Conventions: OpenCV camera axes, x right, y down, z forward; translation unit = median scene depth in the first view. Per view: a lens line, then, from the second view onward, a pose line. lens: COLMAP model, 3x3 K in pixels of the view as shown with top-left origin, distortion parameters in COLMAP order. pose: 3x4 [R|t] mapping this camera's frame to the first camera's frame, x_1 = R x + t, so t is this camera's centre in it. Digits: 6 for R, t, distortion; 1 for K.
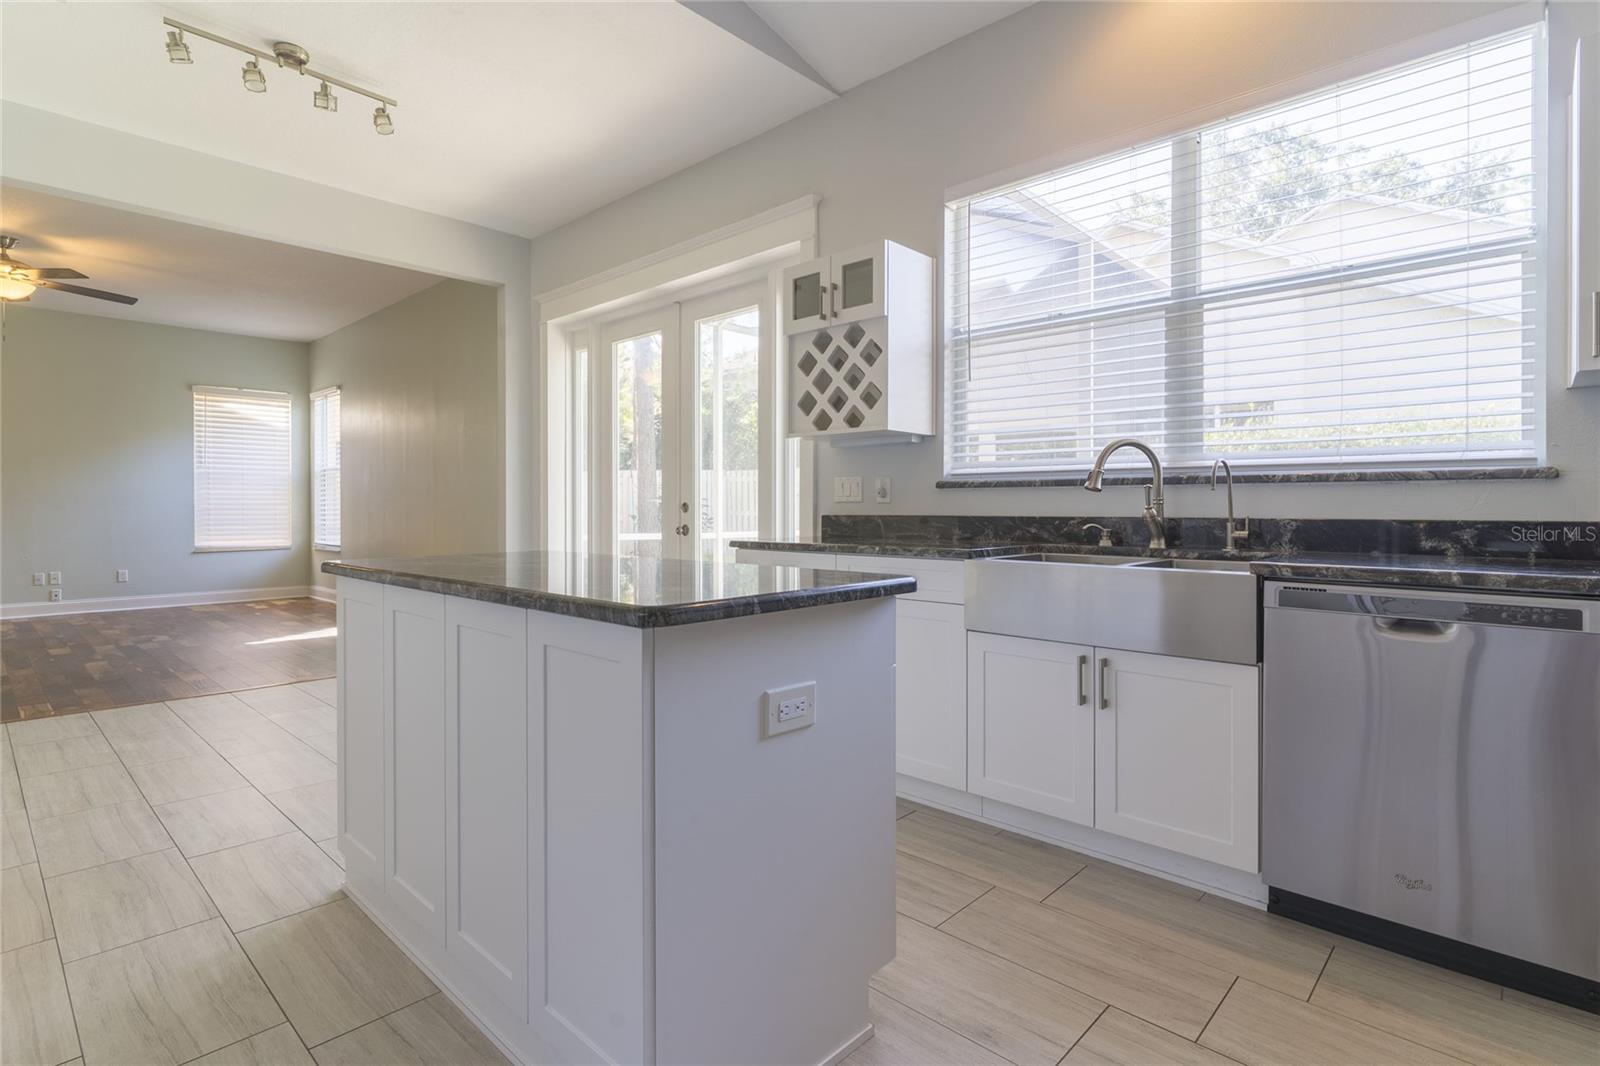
lens RADIAL K [[777.0, 0, 796.5], [0, 777.0, 512.7], [0, 0, 1]] dist [-0.001750, 0.001322]
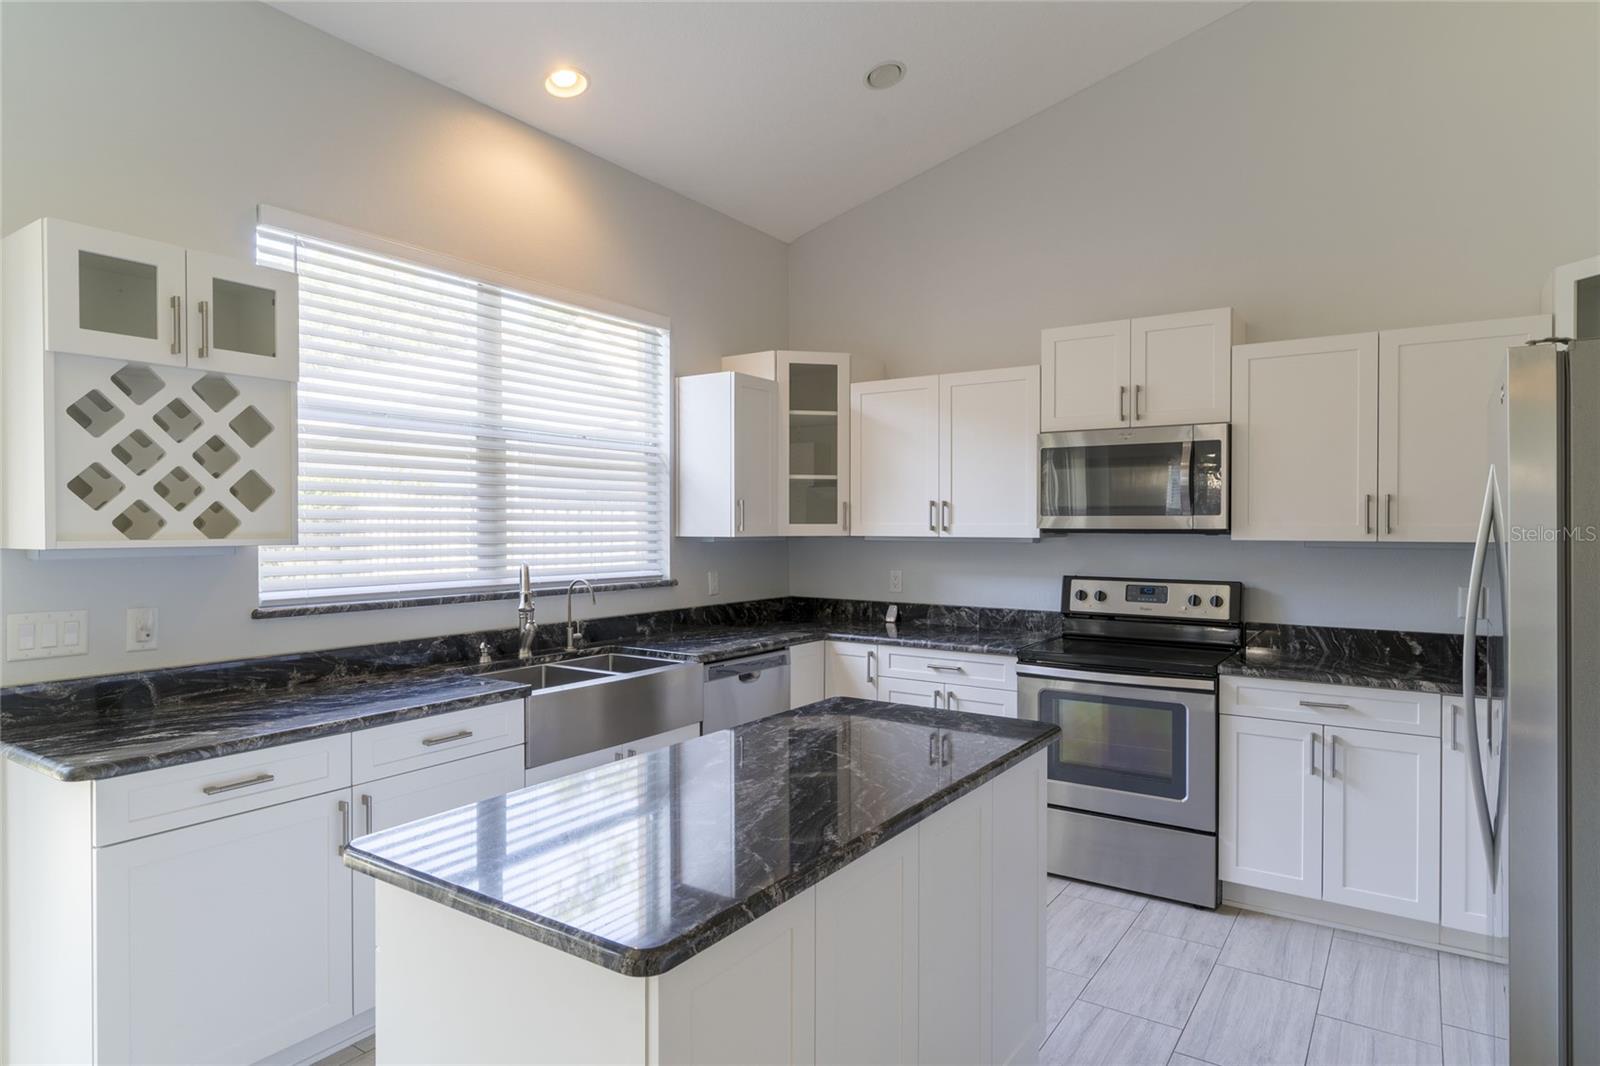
lens RADIAL K [[906.0, 0, 804.2], [0, 906.0, 531.1], [0, 0, 1]] dist [0.006305, -0.002731]
pose [[-0.162572, -0.003542, 0.986690, -0.711922], [0.009918, 0.999937, 0.005223, -0.110016], [-0.986647, 0.010635, -0.162526, 0.631215]]
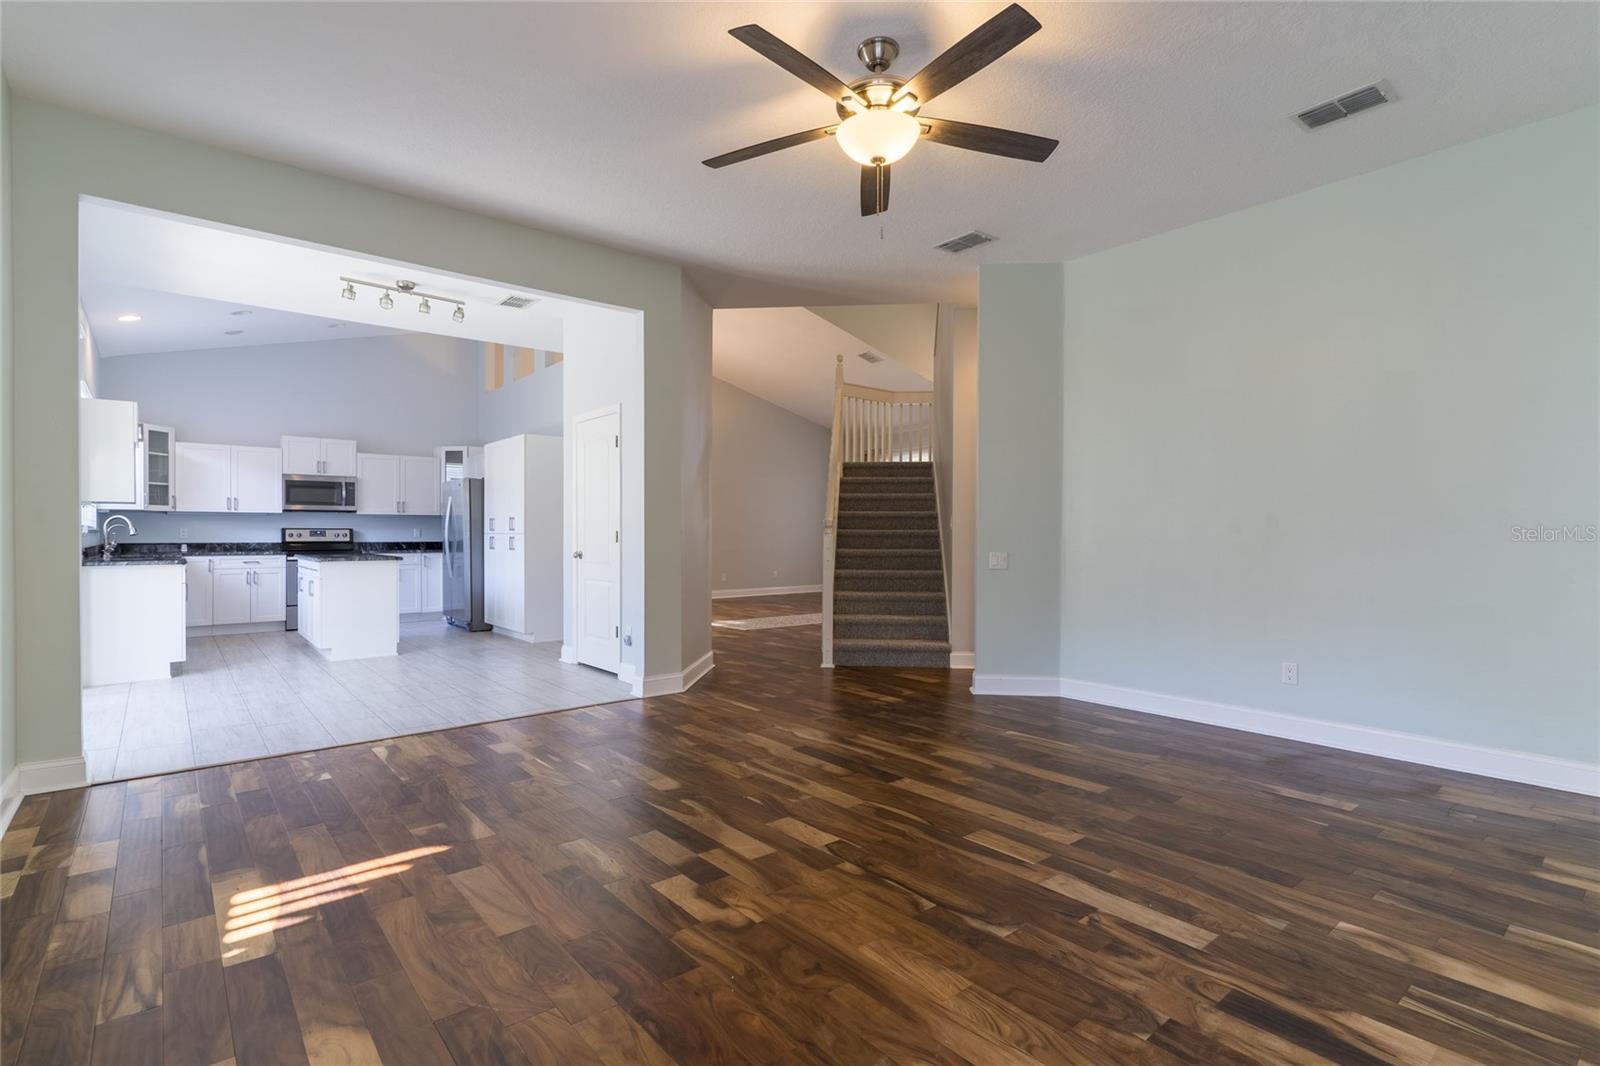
lens RADIAL K [[777.0, 0, 806.5], [0, 777.0, 536.1], [0, 0, 1]] dist [-0.001750, 0.001322]
pose [[-0.992395, 0.001132, 0.123089, -1.754972], [0.002812, 0.999905, 0.013478, -0.042106], [-0.123062, 0.013721, -0.992304, 2.619344]]
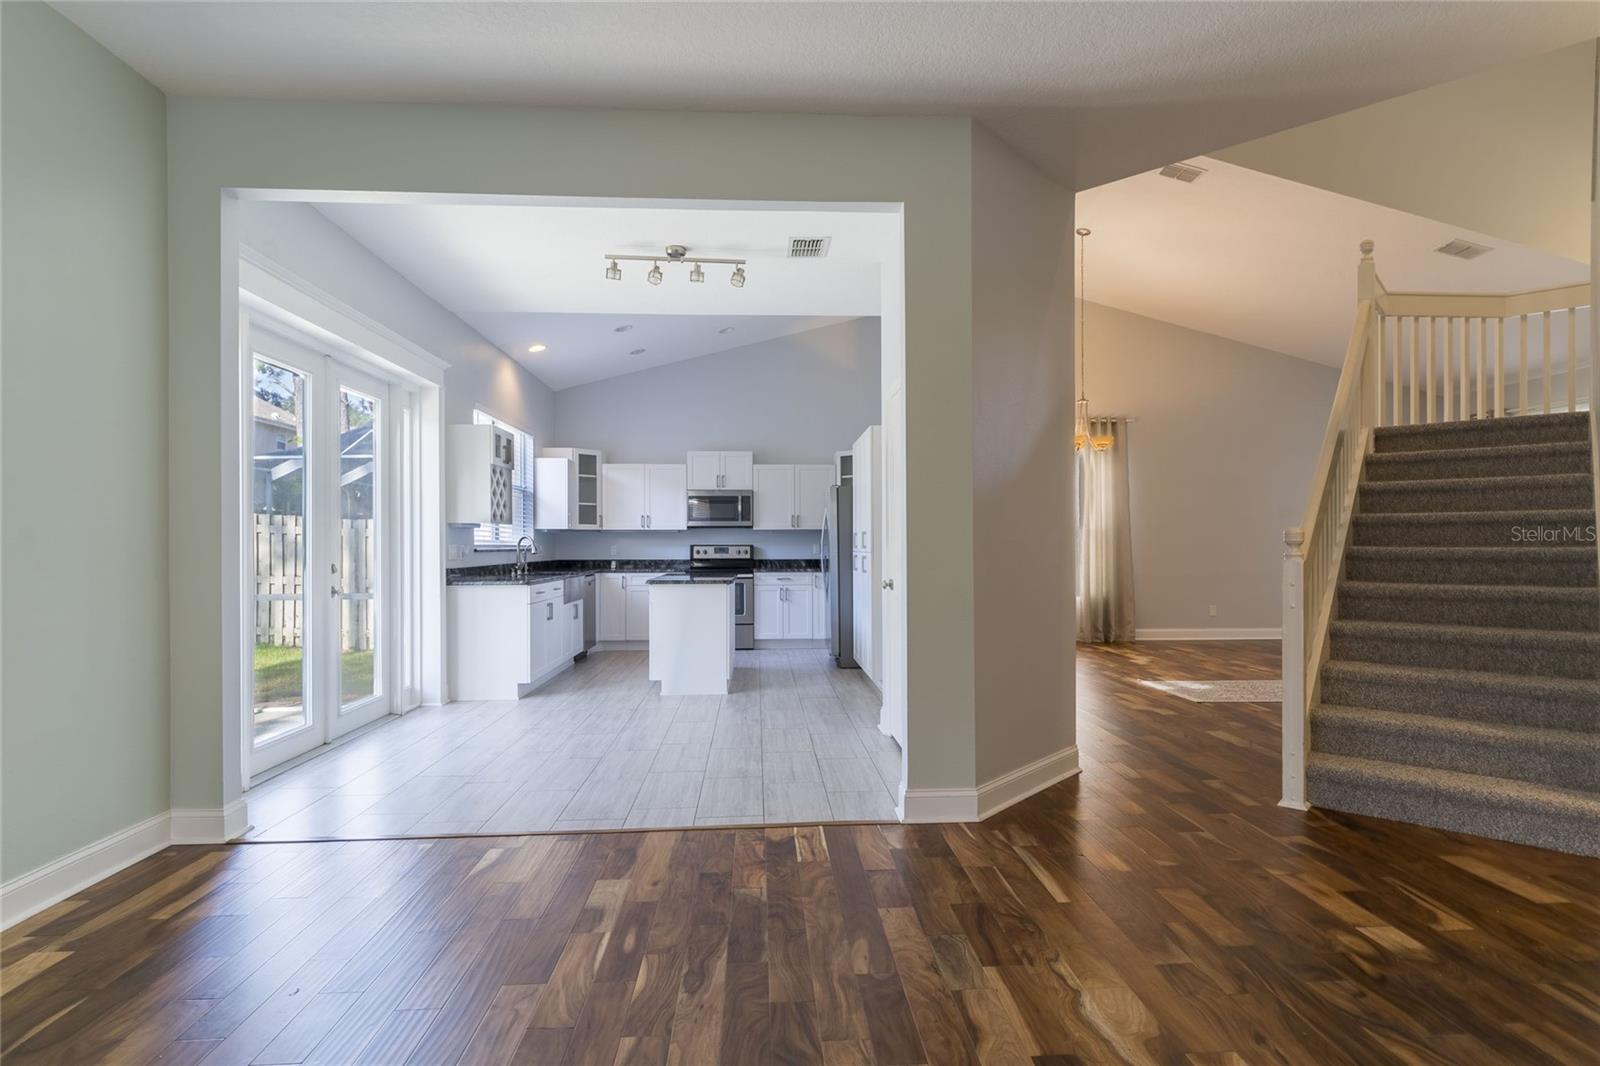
lens RADIAL K [[833.5, 0, 795.9], [0, 833.5, 540.9], [0, 0, 1]] dist [0.004614, -0.001625]
pose [[-0.719321, 0.007679, 0.694635, -1.866660], [0.012048, 0.999926, 0.001421, -0.052411], [-0.694573, 0.009391, -0.719361, 1.950089]]
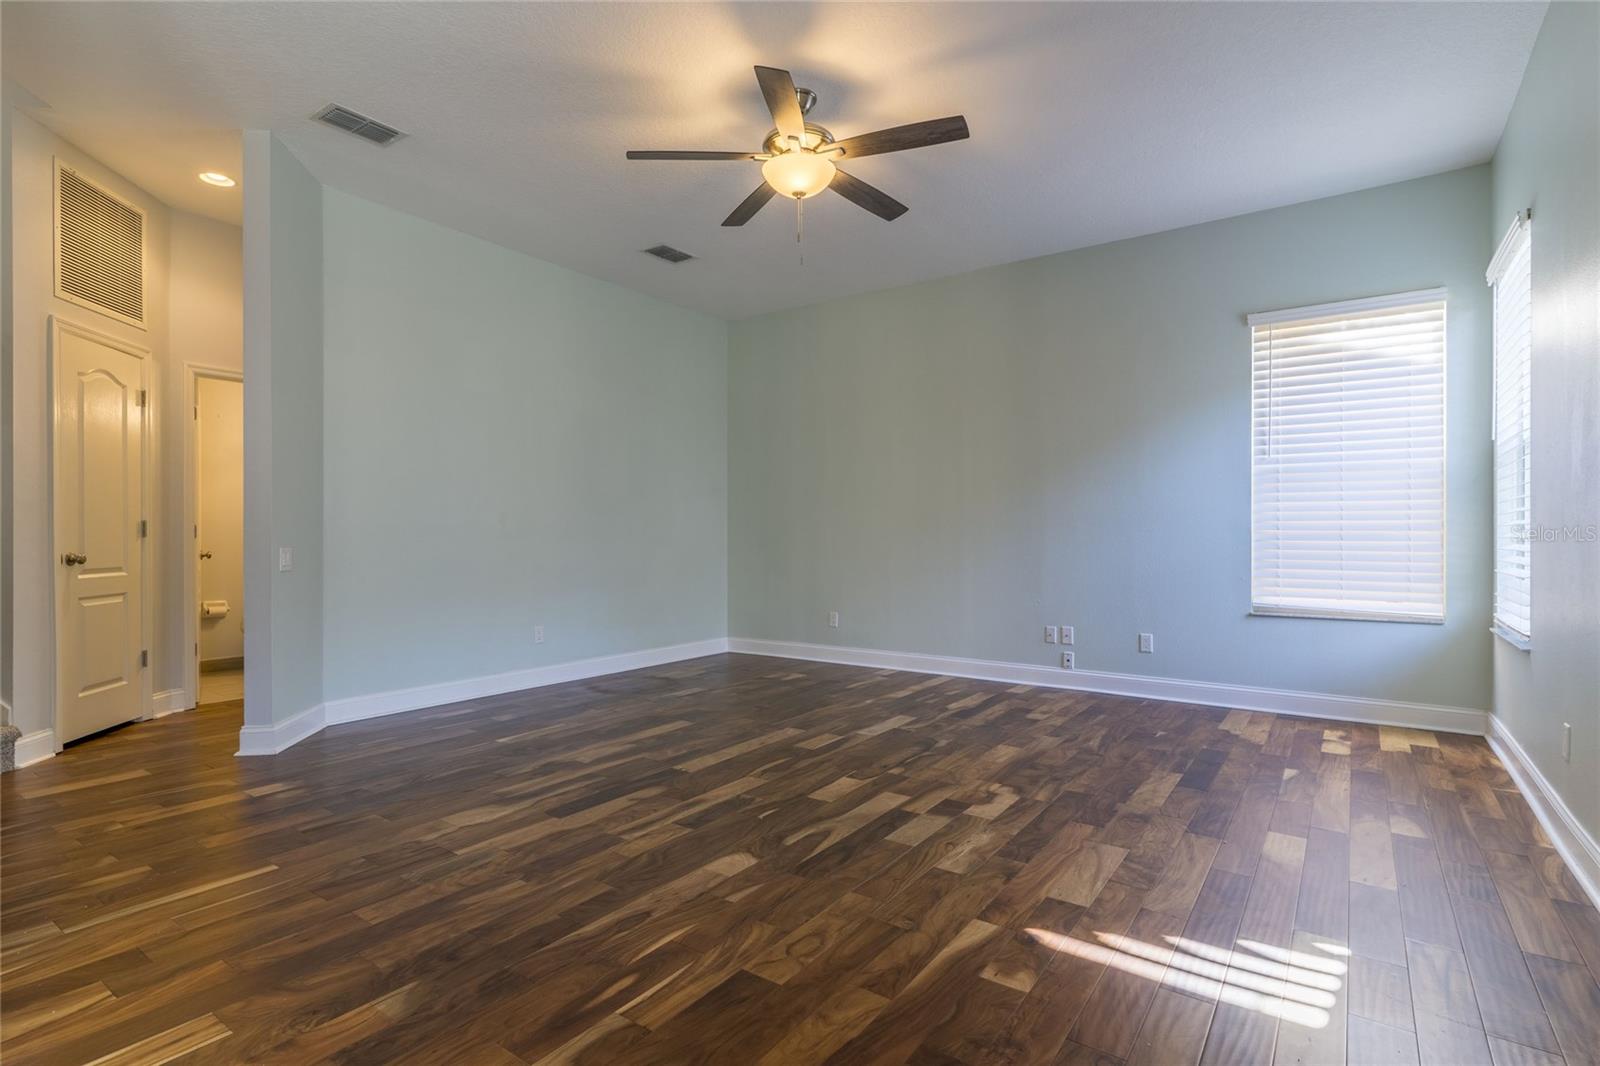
lens RADIAL K [[777.0, 0, 802.9], [0, 777.0, 544.5], [0, 0, 1]] dist [-0.001750, 0.001322]
pose [[0.137456, 0.011796, -0.990438, -0.694770], [-0.006535, 0.999918, 0.011002, -0.009313], [0.990486, 0.004960, 0.137522, 1.573449]]
